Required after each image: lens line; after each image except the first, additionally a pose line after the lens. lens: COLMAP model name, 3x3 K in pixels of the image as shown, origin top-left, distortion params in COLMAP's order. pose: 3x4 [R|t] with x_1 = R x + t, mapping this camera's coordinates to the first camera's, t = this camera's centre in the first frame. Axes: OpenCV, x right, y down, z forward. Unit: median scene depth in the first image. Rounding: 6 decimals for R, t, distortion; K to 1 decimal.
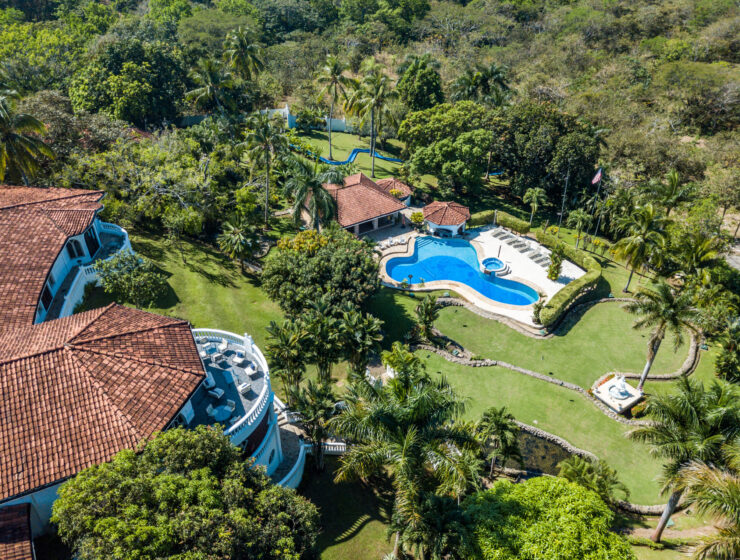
lens RADIAL K [[562.2, 0, 370.8], [0, 562.2, 280.8], [0, 0, 1]] dist [0.001750, 0.005434]
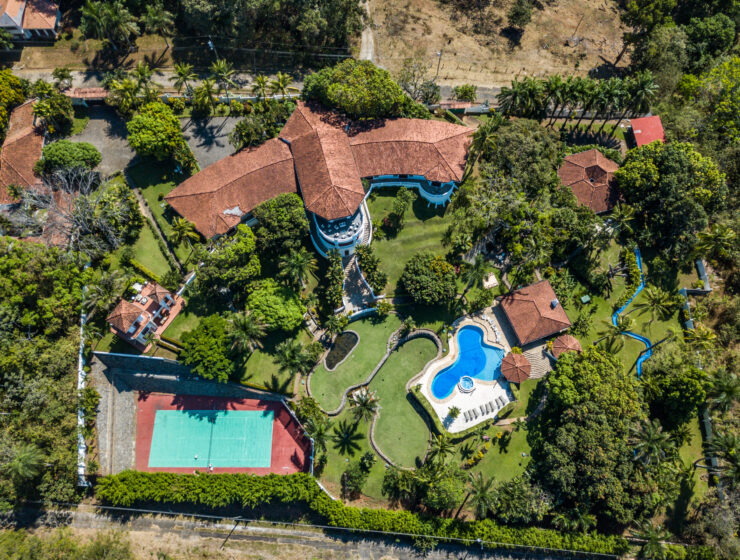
lens RADIAL K [[562.2, 0, 374.1], [0, 562.2, 277.2], [0, 0, 1]] dist [0.001750, 0.005434]
pose [[-0.188810, 0.912573, -0.362714, 0.637364], [-0.589392, 0.190126, 0.785156, -1.360779], [0.785473, 0.362026, 0.501965, -0.233338]]
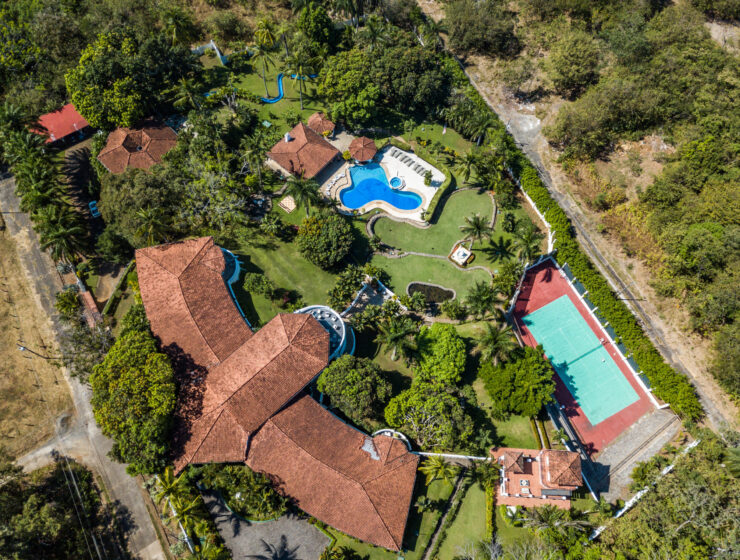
lens RADIAL K [[562.2, 0, 374.8], [0, 562.2, 282.9], [0, 0, 1]] dist [0.001750, 0.005434]
pose [[0.953145, -0.280205, 0.114017, -0.157991], [0.175756, 0.819688, 0.545181, -0.815750], [-0.246221, -0.499597, 0.830529, -0.711624]]
